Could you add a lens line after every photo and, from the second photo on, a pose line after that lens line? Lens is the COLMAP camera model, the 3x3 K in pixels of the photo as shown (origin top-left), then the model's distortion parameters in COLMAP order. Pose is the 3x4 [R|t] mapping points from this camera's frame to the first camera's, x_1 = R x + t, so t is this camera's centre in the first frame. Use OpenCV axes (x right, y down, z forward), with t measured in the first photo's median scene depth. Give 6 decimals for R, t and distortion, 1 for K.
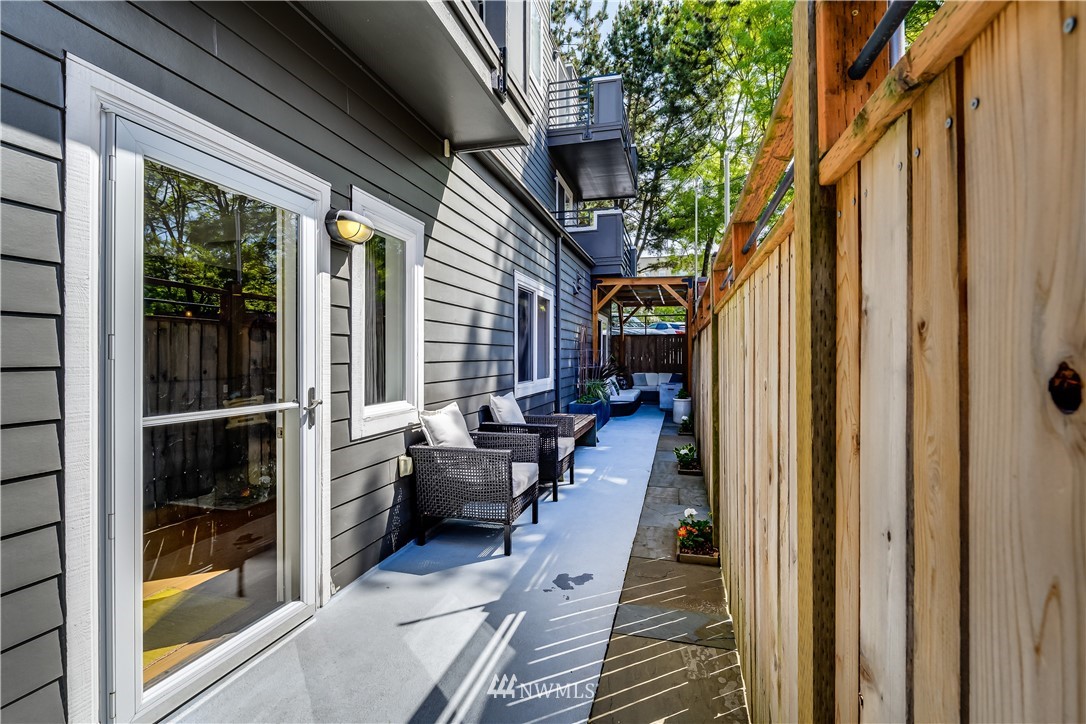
lens RADIAL K [[510.8, 0, 542.2], [0, 510.8, 357.8], [0, 0, 1]] dist [0.000732, 0.000020]
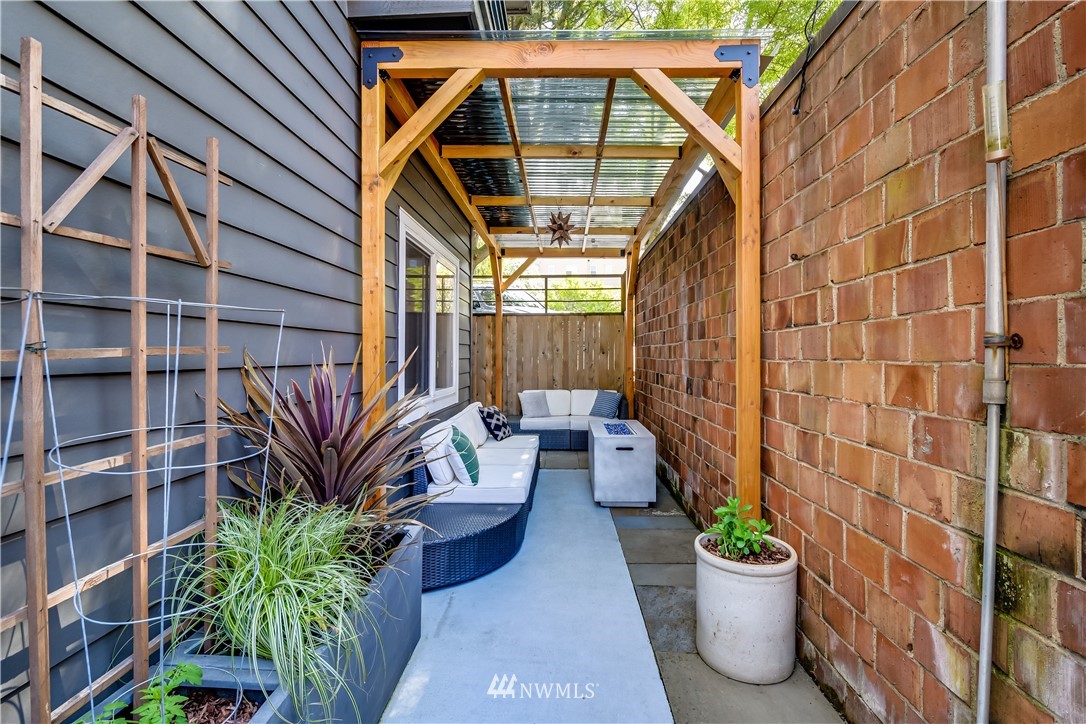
lens RADIAL K [[510.8, 0, 547.3], [0, 510.8, 361.2], [0, 0, 1]] dist [0.000732, 0.000020]
pose [[0.973683, -0.001914, 0.227898, 0.090828], [0.000500, 0.999980, 0.006262, -0.001593], [-0.227905, -0.005983, 0.973665, 0.518545]]
